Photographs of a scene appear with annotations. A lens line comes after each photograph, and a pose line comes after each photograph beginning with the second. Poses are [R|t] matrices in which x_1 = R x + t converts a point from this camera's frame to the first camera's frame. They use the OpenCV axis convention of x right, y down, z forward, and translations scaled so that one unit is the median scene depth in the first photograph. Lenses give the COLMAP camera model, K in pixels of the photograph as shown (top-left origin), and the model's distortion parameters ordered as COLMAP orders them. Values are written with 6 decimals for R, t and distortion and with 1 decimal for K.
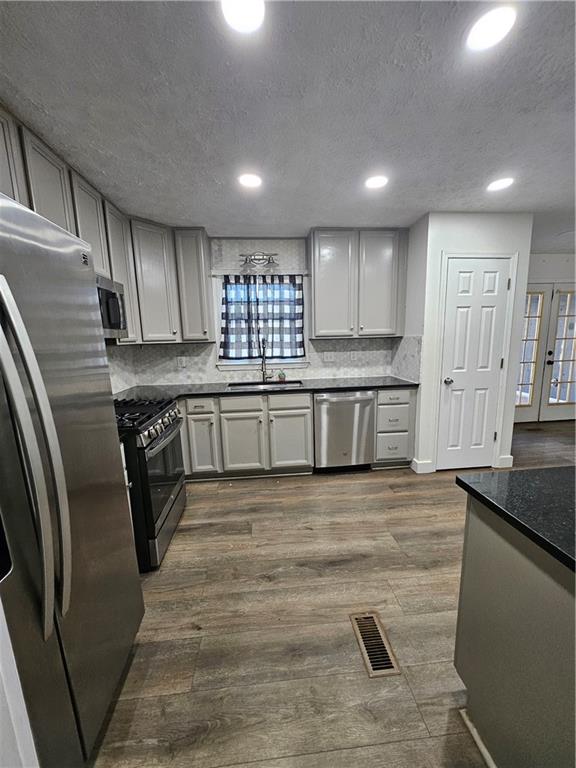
lens RADIAL K [[301.7, 0, 287.4], [0, 301.7, 387.4], [0, 0, 1]] dist [-0.011962, 0.003790]
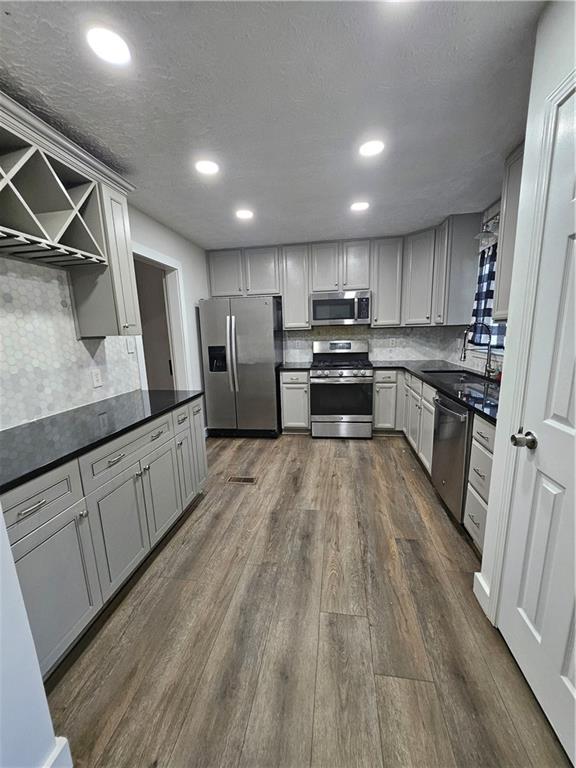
lens RADIAL K [[301.7, 0, 284.4], [0, 301.7, 386.7], [0, 0, 1]] dist [-0.011962, 0.003790]
pose [[-0.247660, 0.212219, -0.945319, 1.227378], [-0.126224, 0.960332, 0.248658, -0.182789], [0.960589, 0.180904, -0.211049, 0.975152]]
